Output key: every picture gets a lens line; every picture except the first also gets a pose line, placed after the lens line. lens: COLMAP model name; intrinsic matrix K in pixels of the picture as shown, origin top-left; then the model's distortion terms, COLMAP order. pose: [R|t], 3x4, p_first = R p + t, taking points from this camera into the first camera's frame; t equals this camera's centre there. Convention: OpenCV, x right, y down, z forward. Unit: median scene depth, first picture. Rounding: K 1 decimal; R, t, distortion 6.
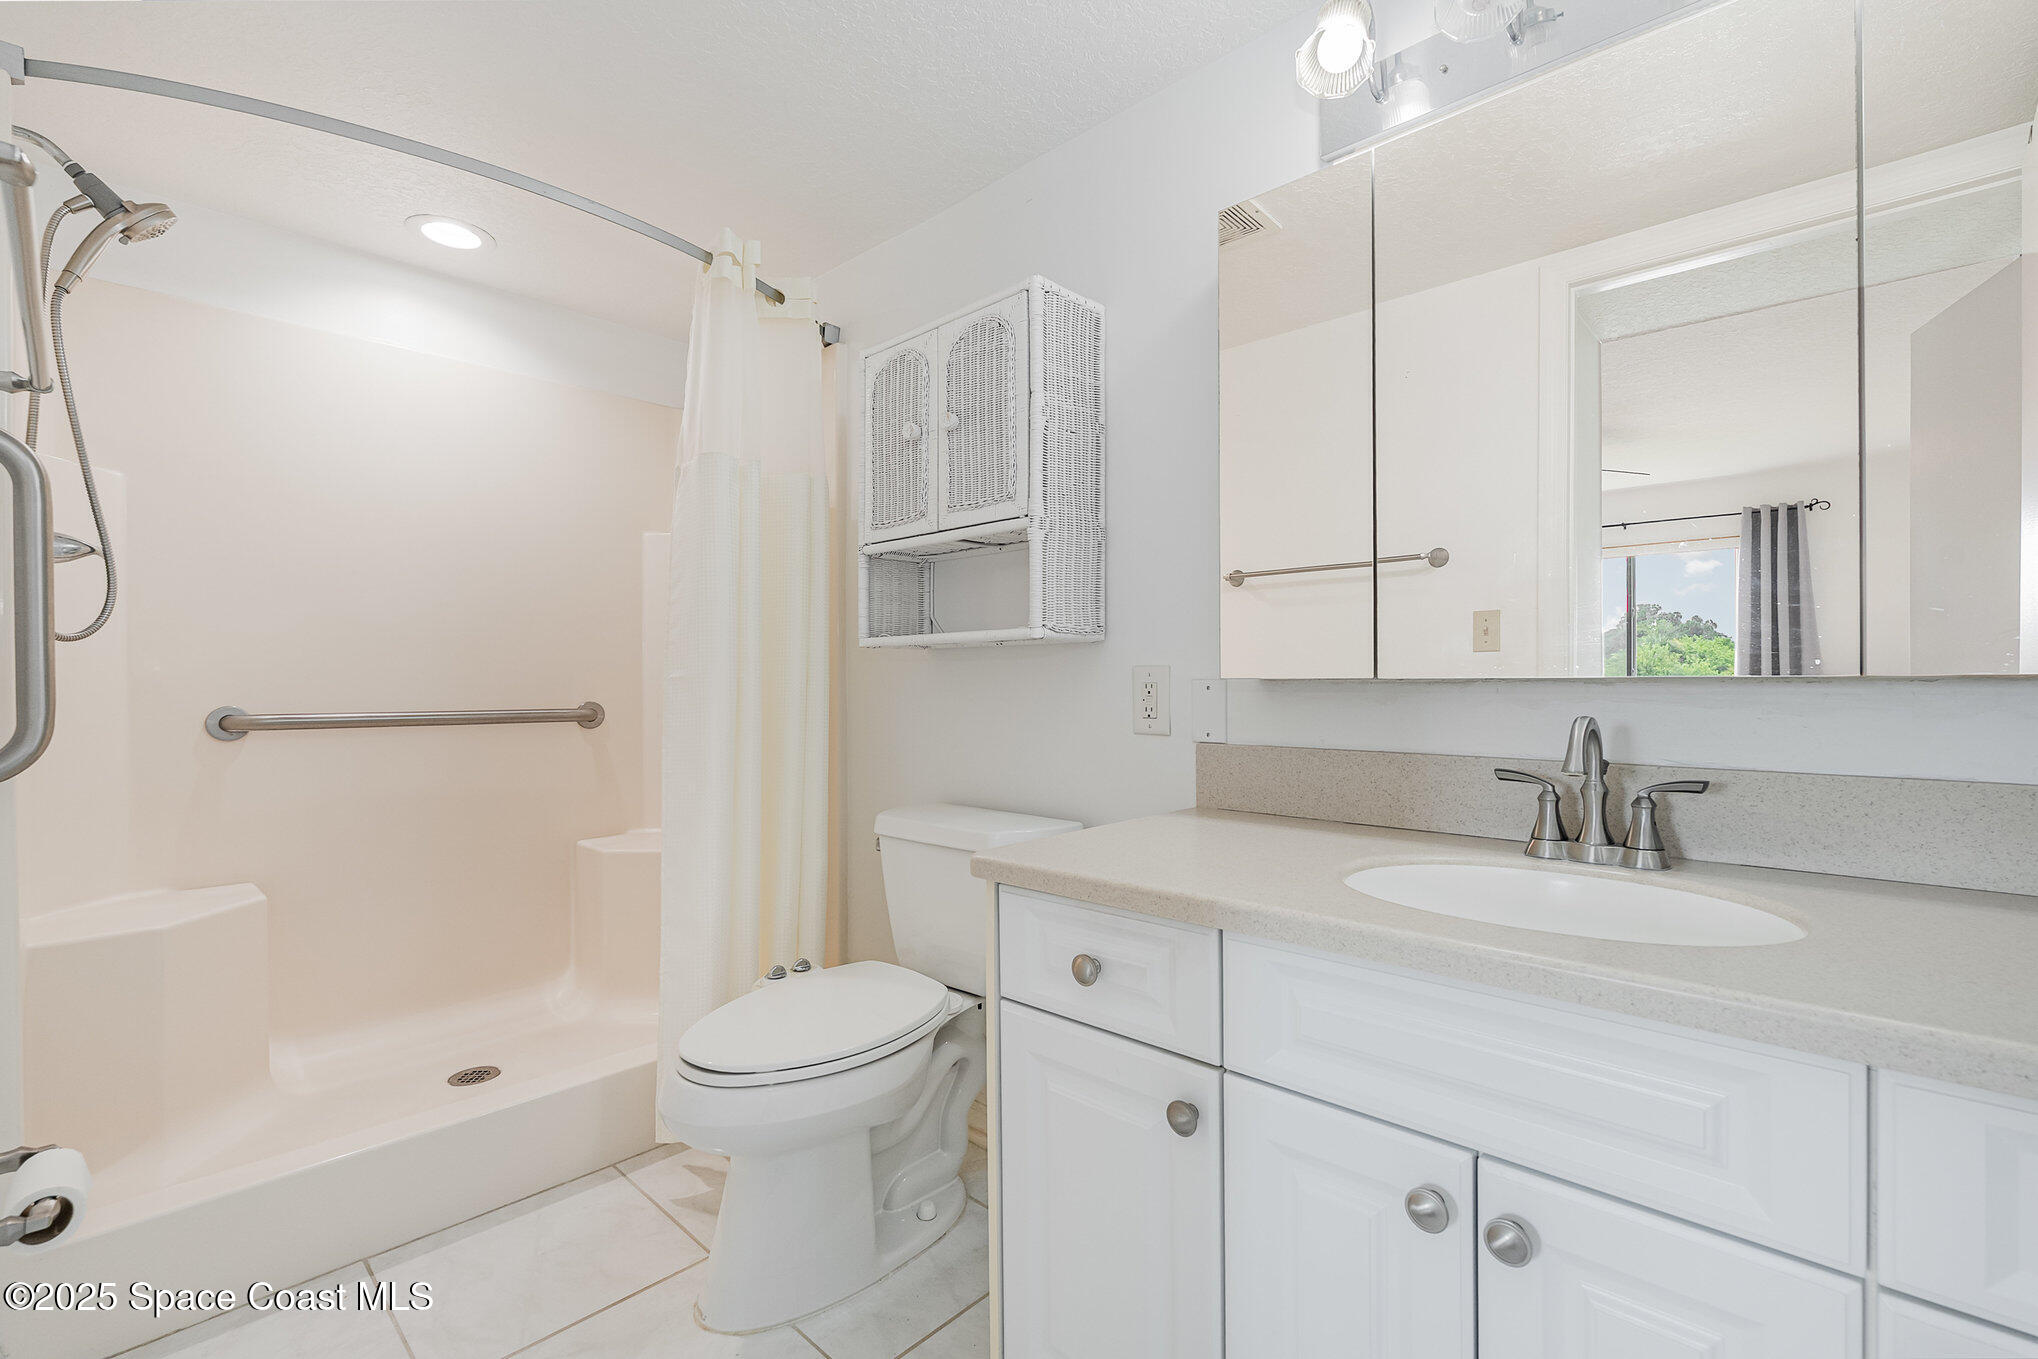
lens RADIAL K [[901.0, 0, 1024.9], [0, 901.0, 682.3], [0, 0, 1]] dist [-0.000752, -0.000639]
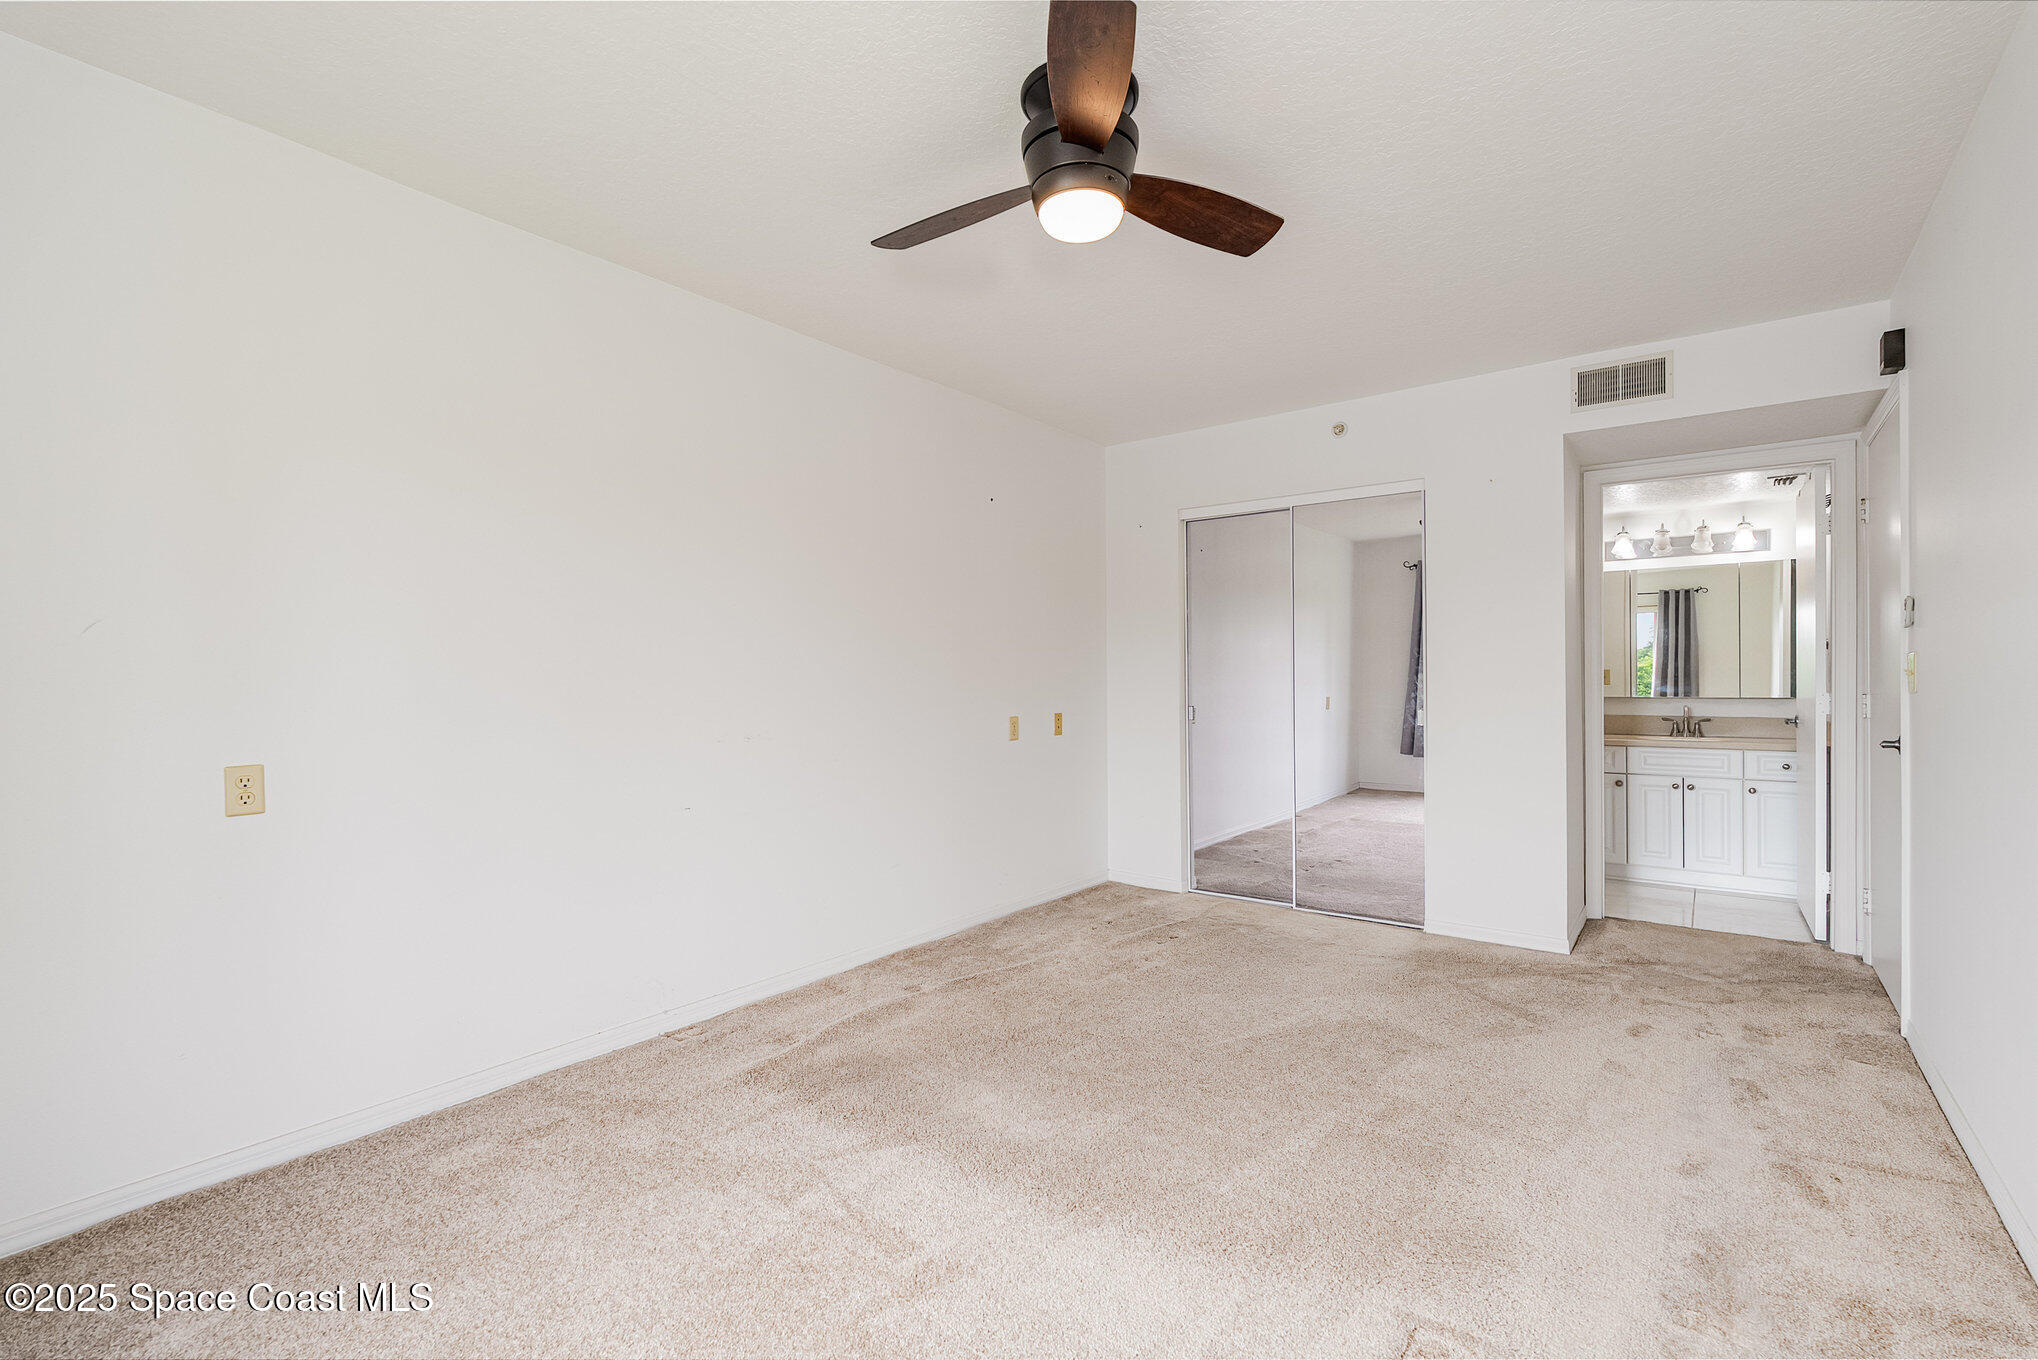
lens RADIAL K [[916.5, 0, 1019.0], [0, 916.5, 680.0], [0, 0, 1]] dist [0.000411, 0.000042]
pose [[0.994822, 0.010023, 0.101135, -0.554198], [-0.009292, 0.999927, -0.007696, -0.004446], [-0.101205, 0.006716, 0.994843, -0.567720]]
